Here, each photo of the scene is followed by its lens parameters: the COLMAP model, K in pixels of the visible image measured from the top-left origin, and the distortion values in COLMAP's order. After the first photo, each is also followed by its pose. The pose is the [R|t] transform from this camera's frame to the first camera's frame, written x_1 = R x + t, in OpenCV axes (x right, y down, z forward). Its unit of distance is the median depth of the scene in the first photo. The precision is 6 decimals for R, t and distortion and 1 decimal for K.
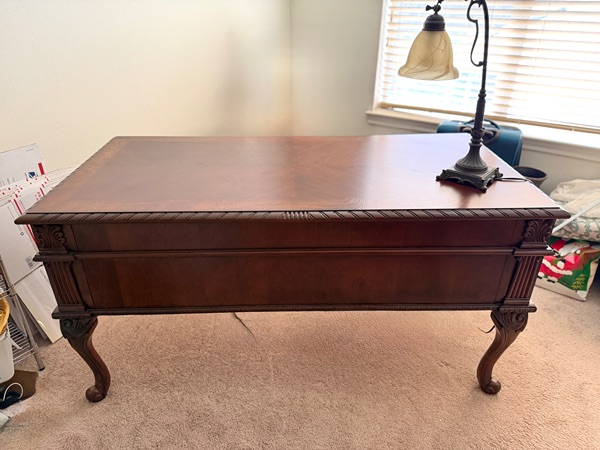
lens RADIAL K [[424.1, 0, 297.7], [0, 424.1, 225.4], [0, 0, 1]] dist [0.018874, -0.032748]
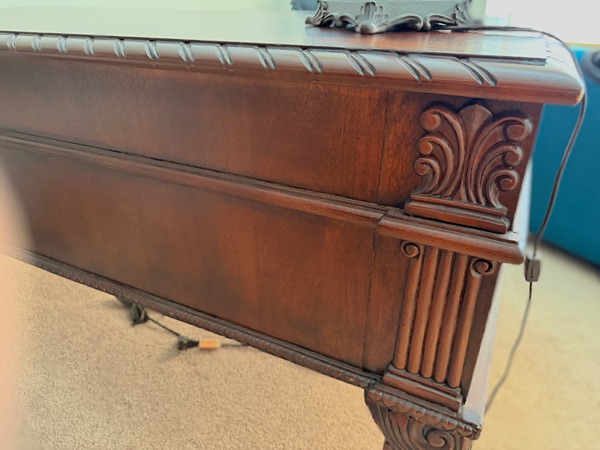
lens RADIAL K [[424.1, 0, 301.6], [0, 424.1, 223.4], [0, 0, 1]] dist [0.018874, -0.032748]
pose [[0.893367, 0.213390, -0.395423, 0.491439], [-0.219437, 0.975151, 0.030472, 0.057769], [0.392100, 0.059548, 0.917993, 0.594700]]
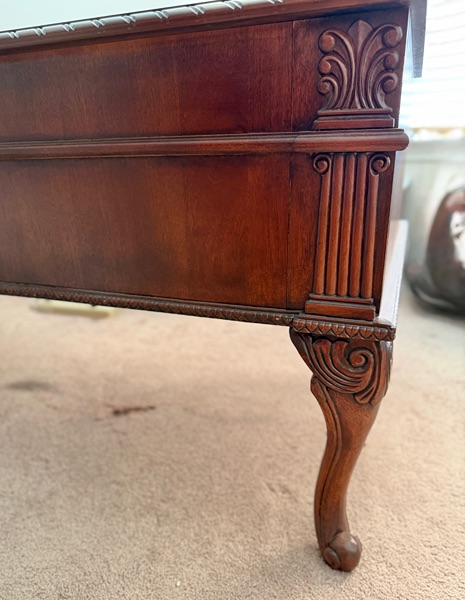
lens RADIAL K [[456.2, 0, 223.8], [0, 456.2, 324.0], [0, 0, 1]] dist [0.021748, -0.034256]
pose [[0.929355, 0.110965, -0.352116, 0.518098], [-0.152293, 0.984059, -0.091840, 0.227990], [0.336312, 0.138977, 0.931439, 0.534368]]
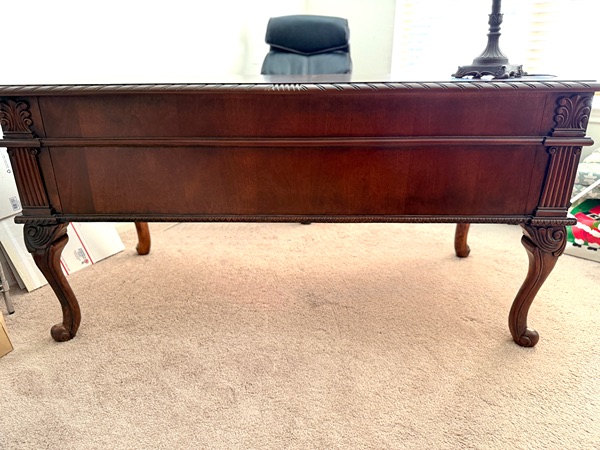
lens RADIAL K [[424.1, 0, 302.8], [0, 424.1, 225.2], [0, 0, 1]] dist [0.018874, -0.032748]
pose [[0.998610, 0.013083, -0.051057, 0.062236], [-0.019676, 0.991208, -0.130842, 0.297564], [0.048897, 0.131664, 0.990088, 0.138042]]
